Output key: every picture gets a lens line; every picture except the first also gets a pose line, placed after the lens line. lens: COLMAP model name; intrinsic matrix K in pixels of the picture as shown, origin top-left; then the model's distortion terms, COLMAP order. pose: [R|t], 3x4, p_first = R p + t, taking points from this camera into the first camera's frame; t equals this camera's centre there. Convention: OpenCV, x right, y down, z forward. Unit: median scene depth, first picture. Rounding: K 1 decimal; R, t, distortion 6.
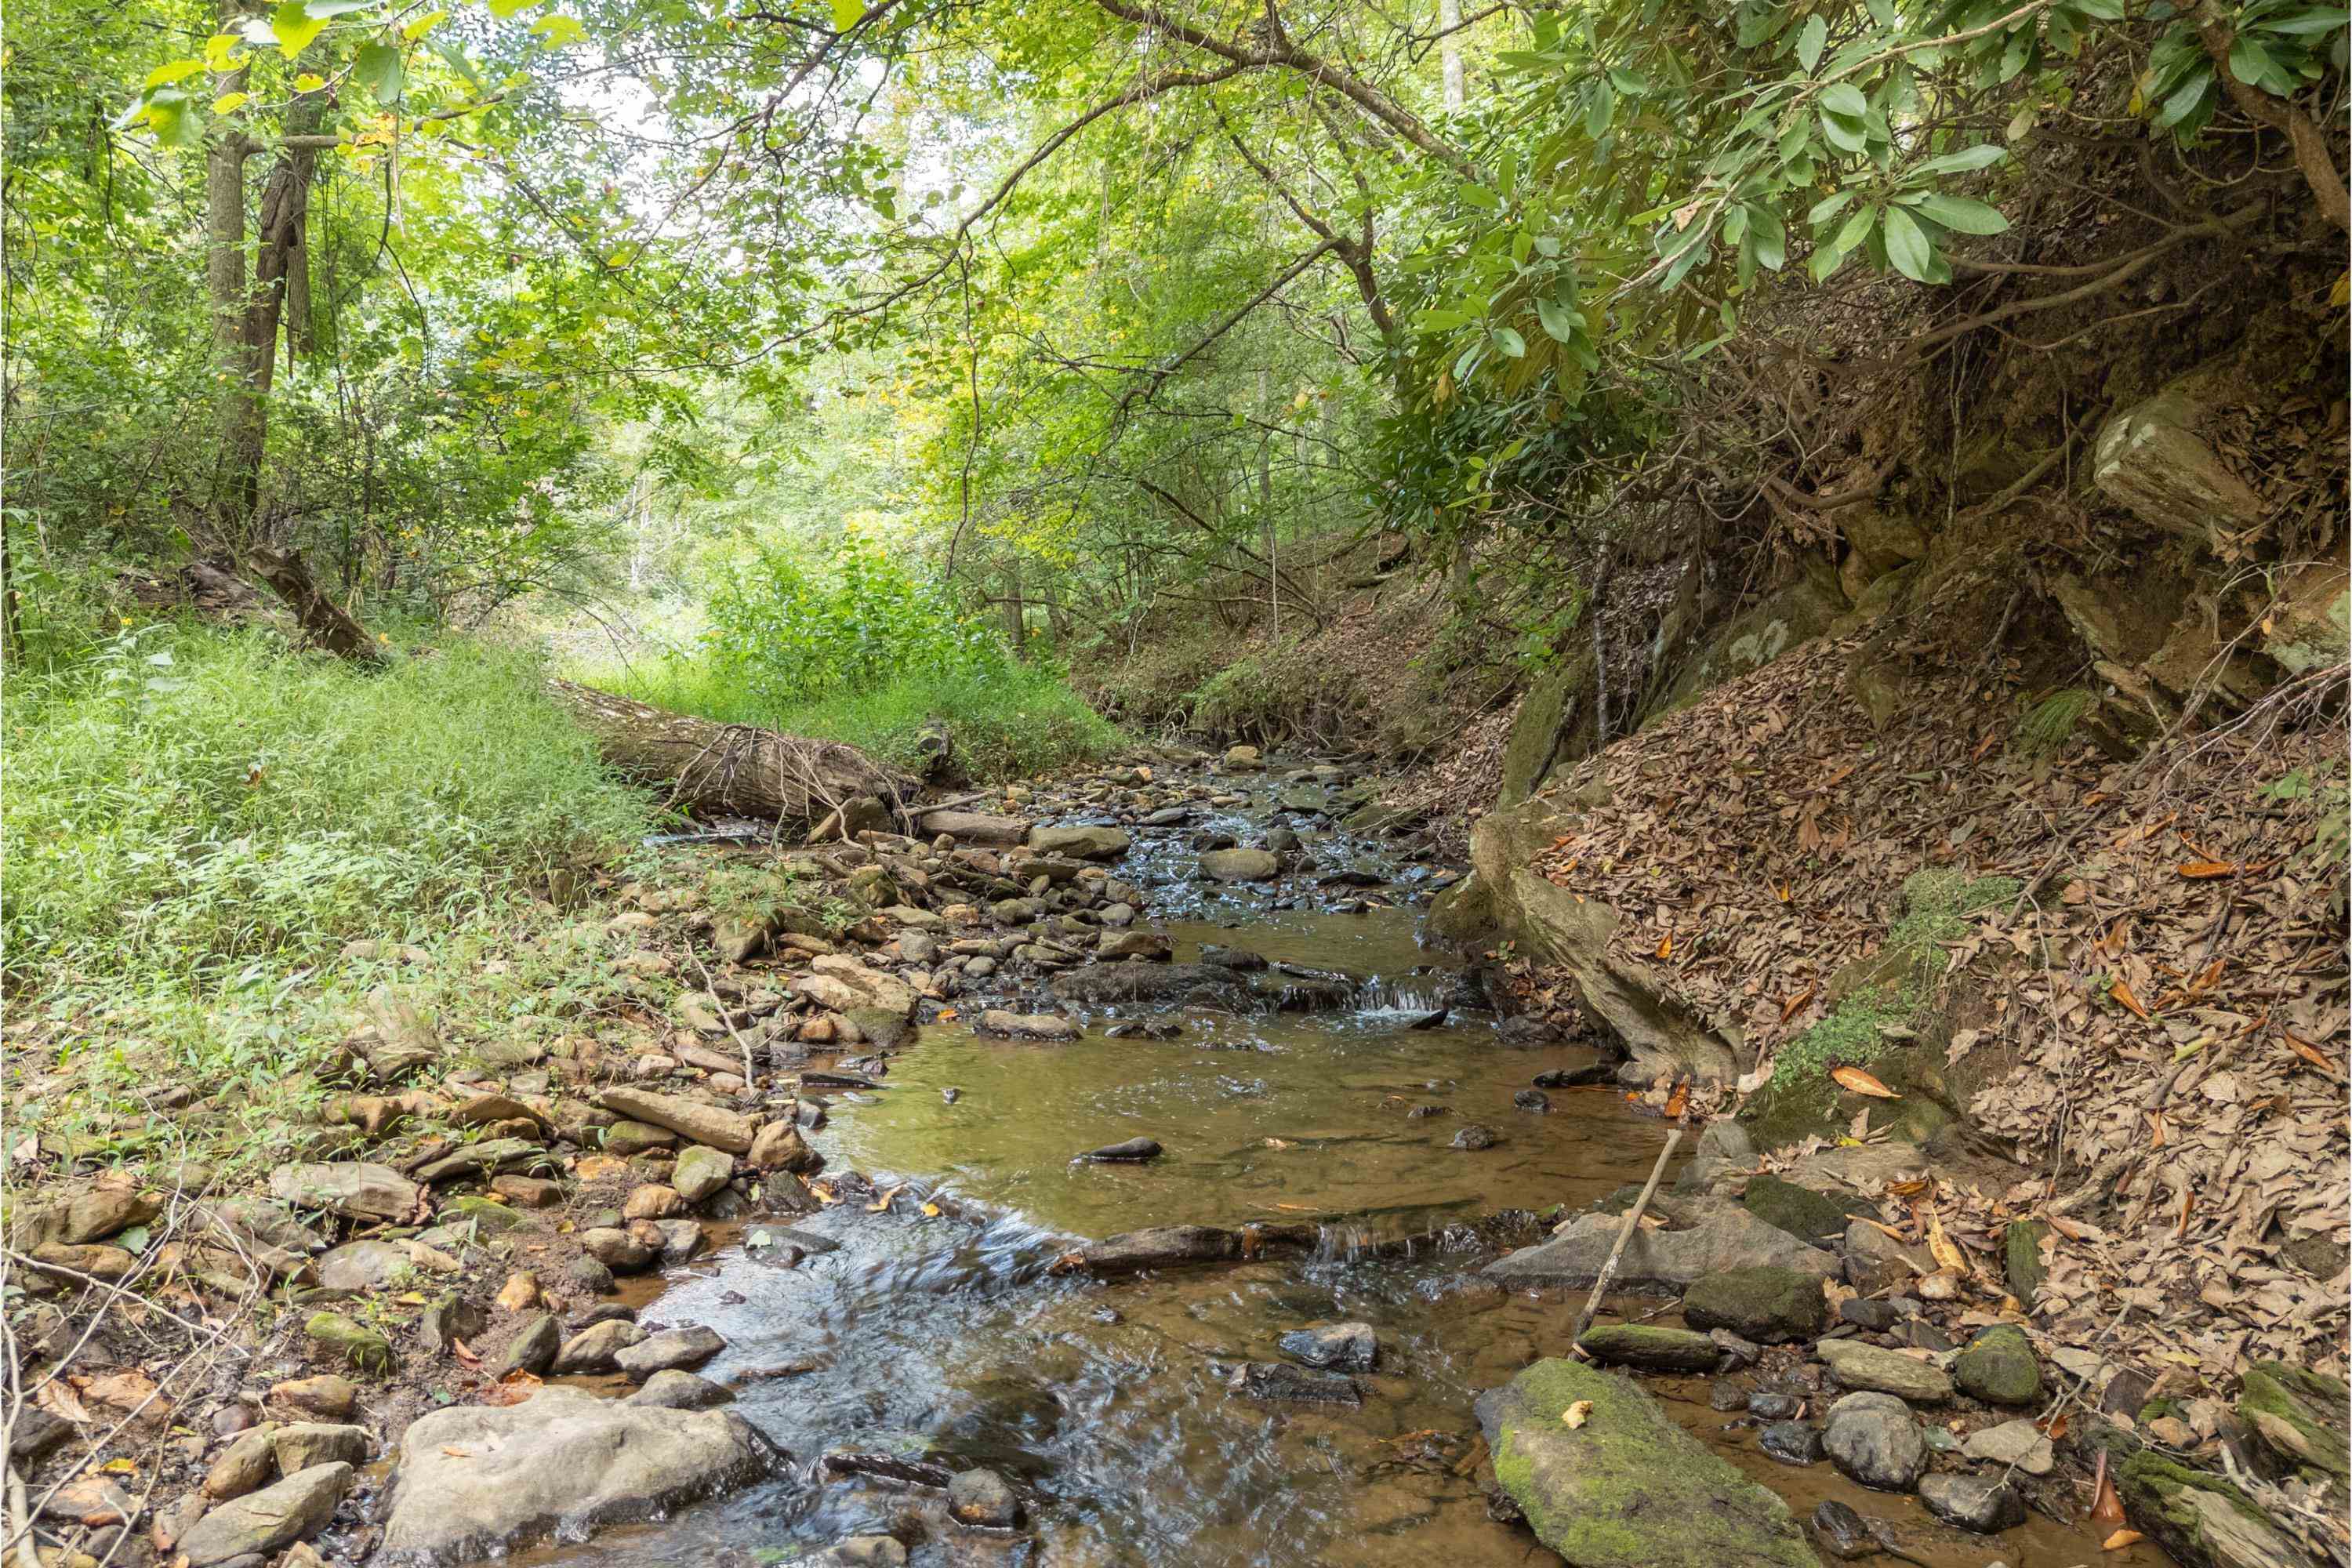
lens RADIAL K [[1634.6, 0, 1176.0], [0, 1634.6, 784.0], [0, 0, 1]] dist [0.000711, 0.000281]
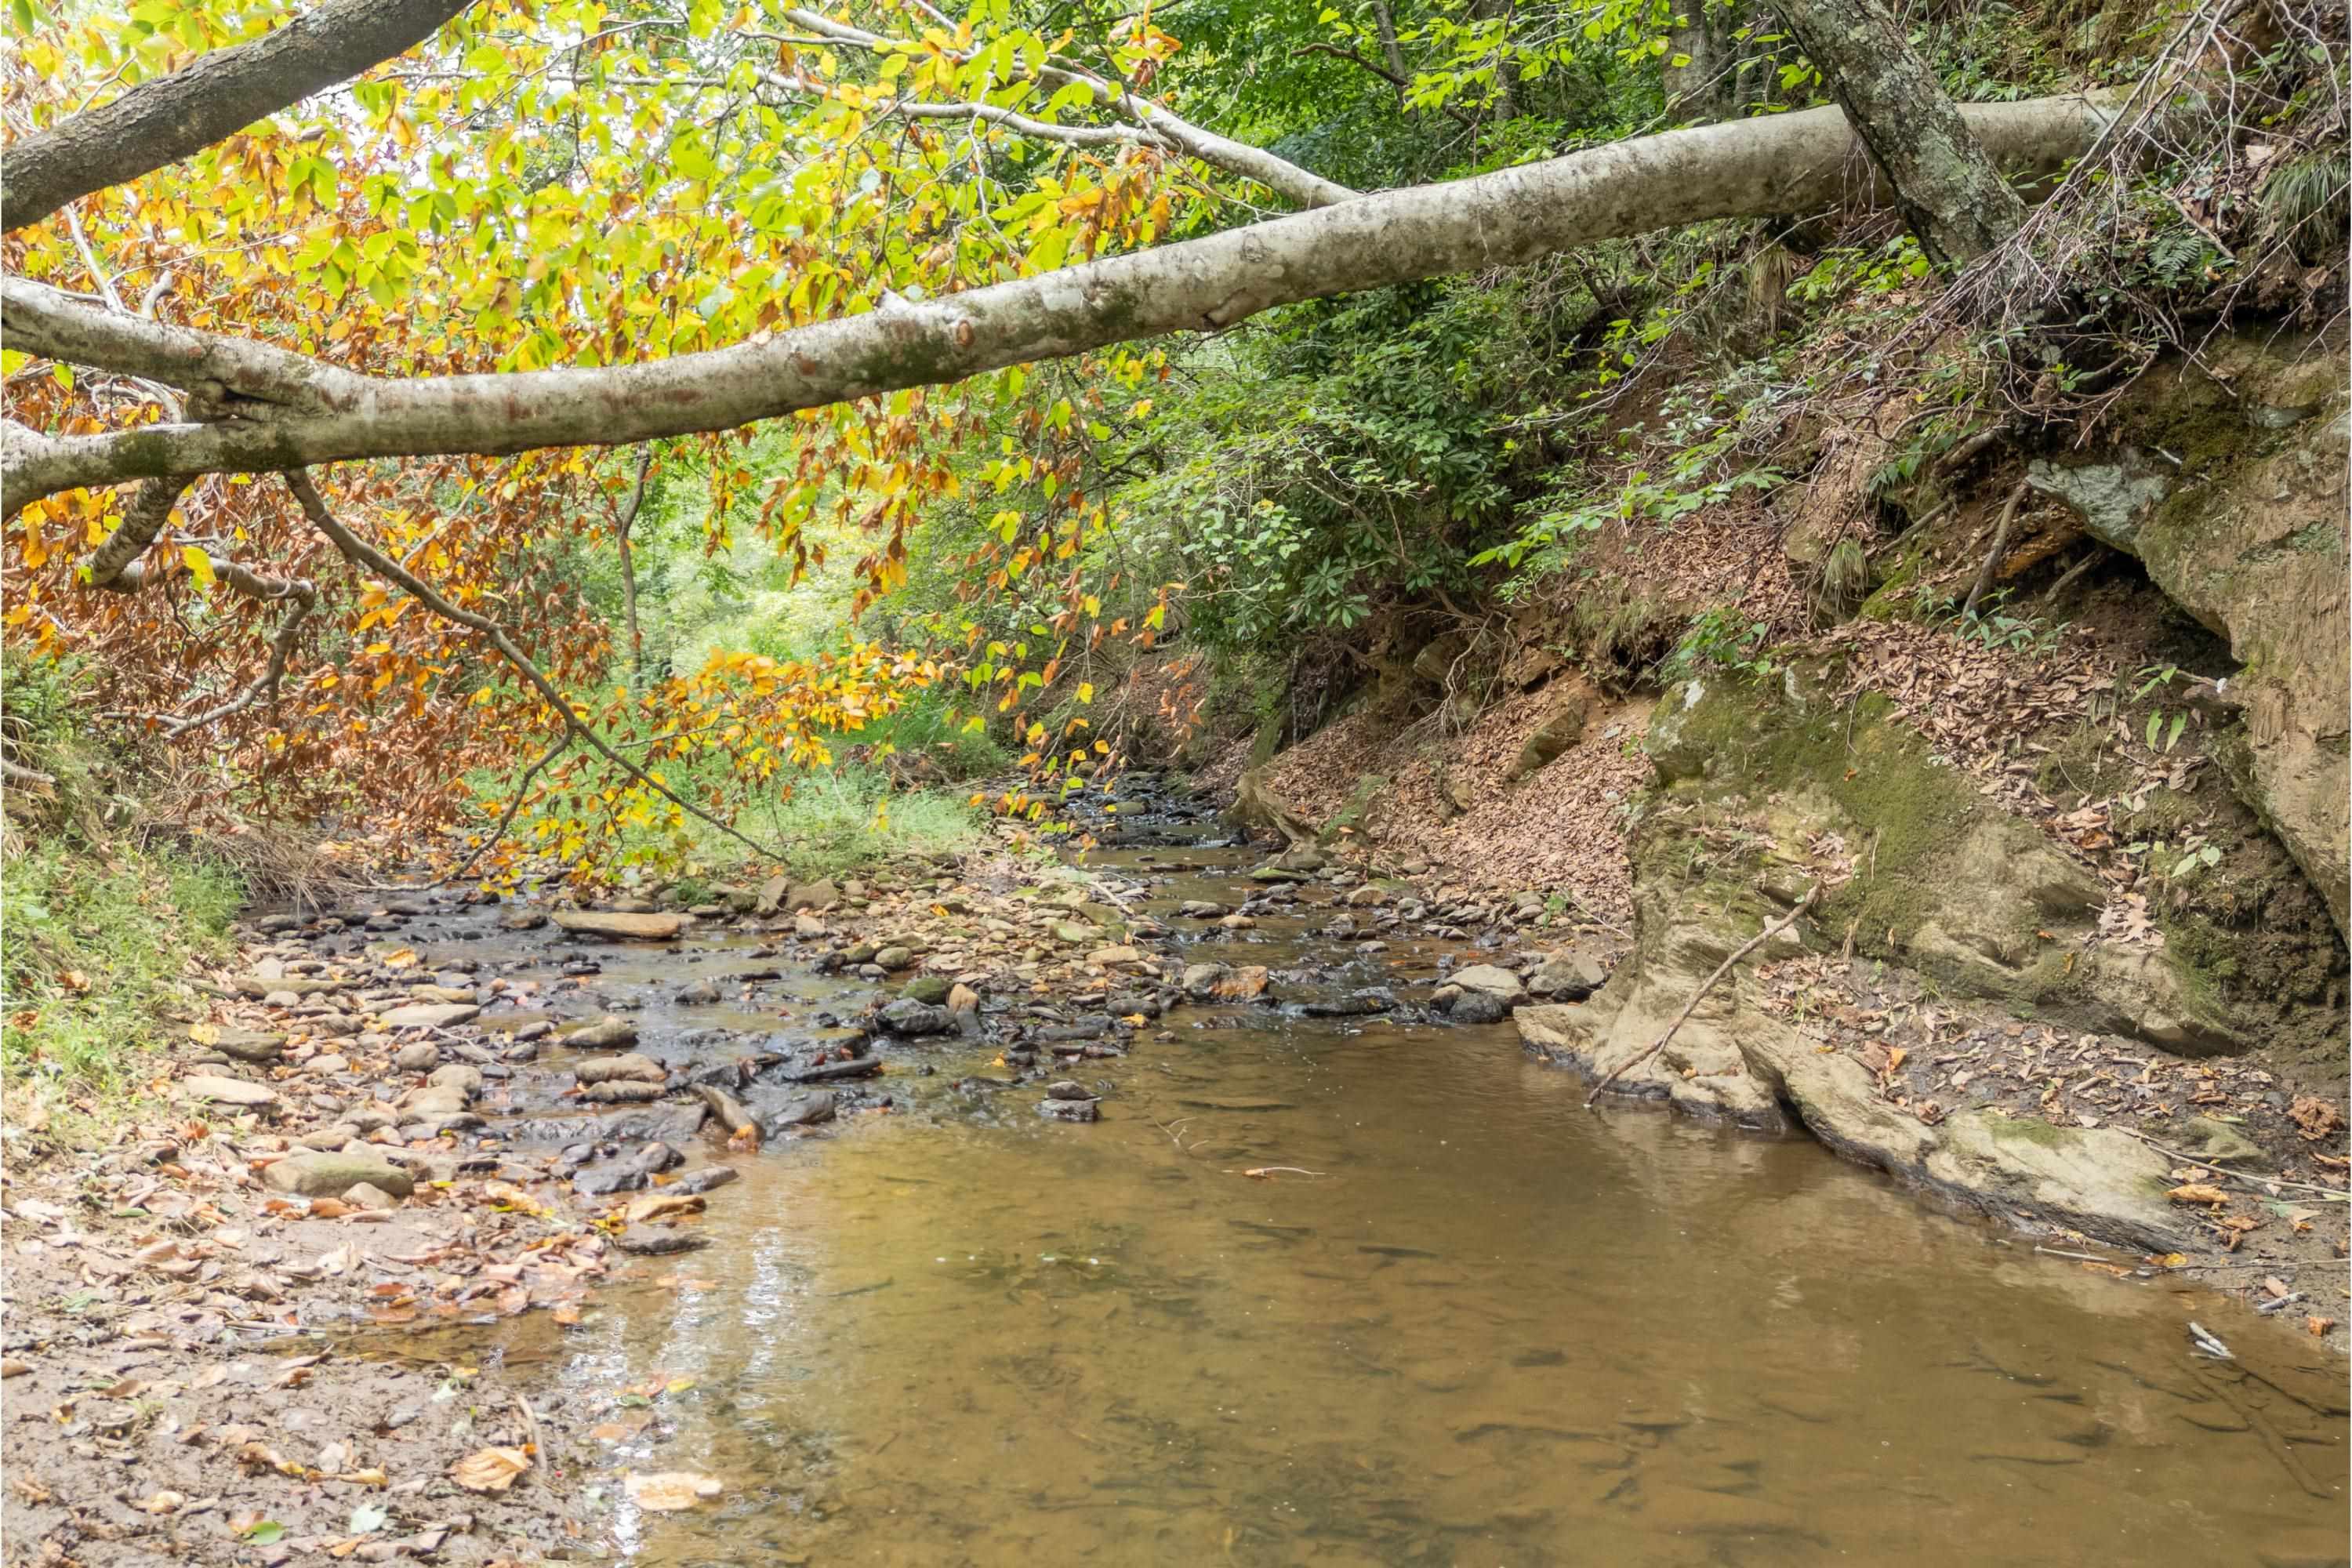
lens RADIAL K [[1634.6, 0, 1176.0], [0, 1634.6, 784.0], [0, 0, 1]] dist [0.000711, 0.000281]
pose [[0.987663, -0.003804, 0.156551, -0.433356], [0.007428, 0.999718, -0.022572, 0.122855], [-0.156421, 0.023456, 0.987412, -2.071698]]
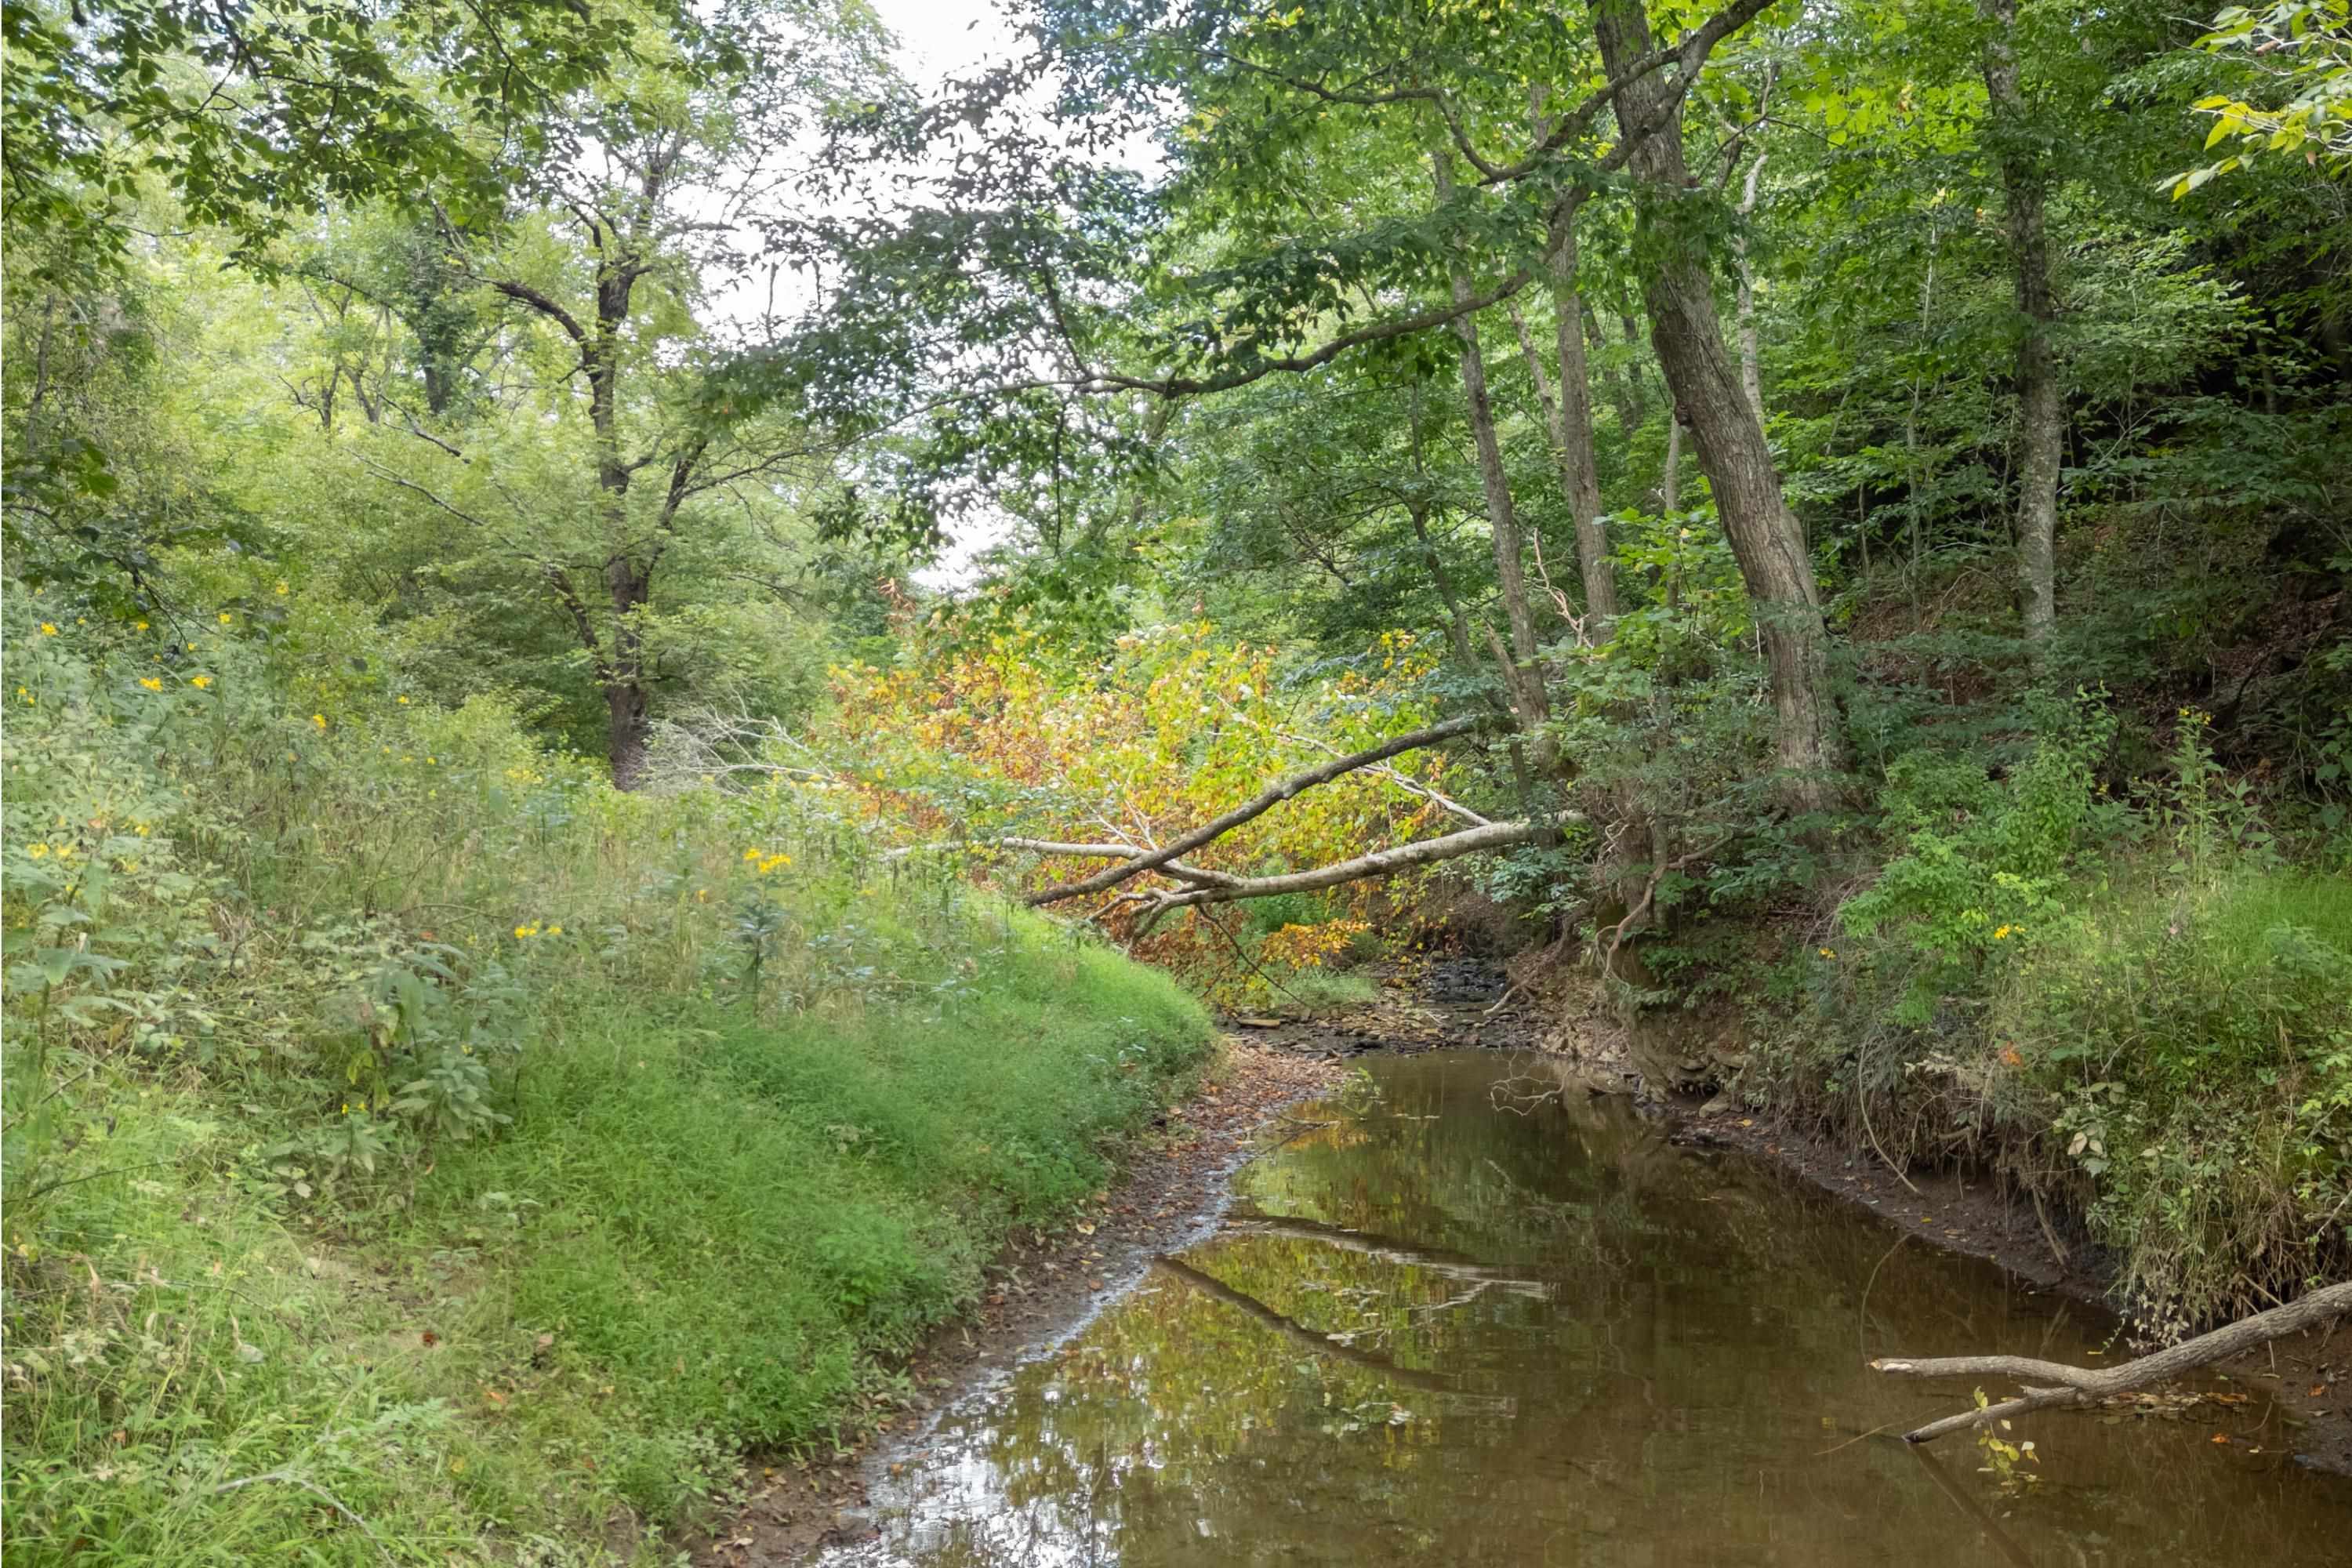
lens RADIAL K [[1634.6, 0, 1176.0], [0, 1634.6, 784.0], [0, 0, 1]] dist [0.000711, 0.000281]
pose [[0.998114, -0.005739, -0.061125, -0.939394], [-0.002142, 0.991760, -0.128089, 0.167465], [0.061356, 0.127979, 0.989877, -8.509946]]
